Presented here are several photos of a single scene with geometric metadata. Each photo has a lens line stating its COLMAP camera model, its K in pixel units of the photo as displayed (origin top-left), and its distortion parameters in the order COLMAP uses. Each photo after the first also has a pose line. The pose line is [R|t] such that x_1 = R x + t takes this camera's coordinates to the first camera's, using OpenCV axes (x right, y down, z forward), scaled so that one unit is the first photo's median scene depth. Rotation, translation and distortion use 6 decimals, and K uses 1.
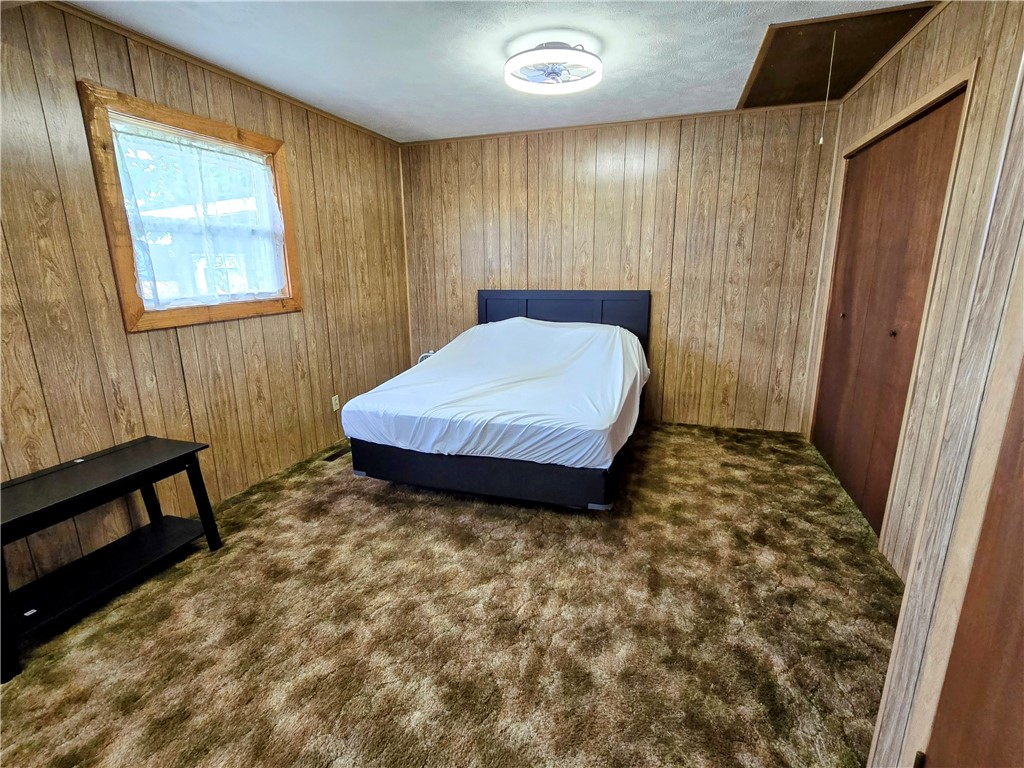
lens RADIAL K [[500.4, 0, 517.2], [0, 500.4, 389.3], [0, 0, 1]] dist [0.000001, -0.002781]
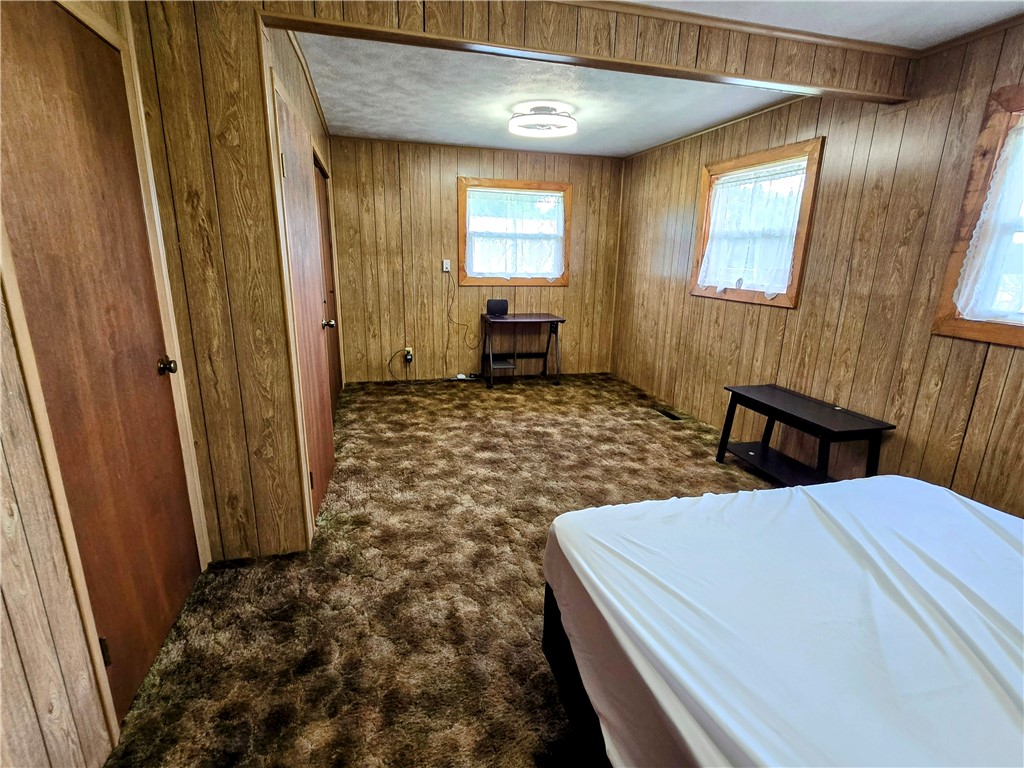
lens RADIAL K [[500.4, 0, 509.6], [0, 500.4, 389.0], [0, 0, 1]] dist [0.000001, -0.002781]
pose [[-0.843012, 0.136815, -0.520204, 0.510608], [-0.143199, 0.875126, 0.462222, -0.350842], [0.518483, 0.464151, -0.718150, 1.275694]]
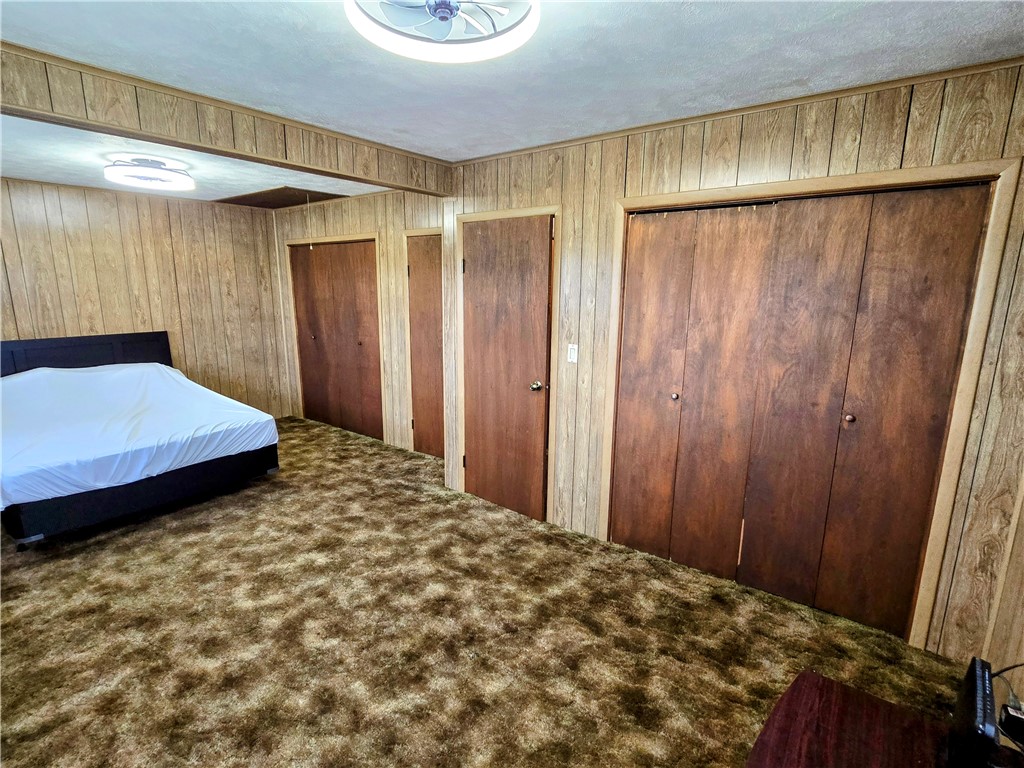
lens RADIAL K [[500.4, 0, 507.7], [0, 500.4, 386.2], [0, 0, 1]] dist [0.000001, -0.002781]
pose [[0.335686, -0.173671, 0.925826, -0.980122], [0.219267, 0.970265, 0.102505, -0.018835], [-0.916099, 0.168594, 0.363785, -0.281778]]
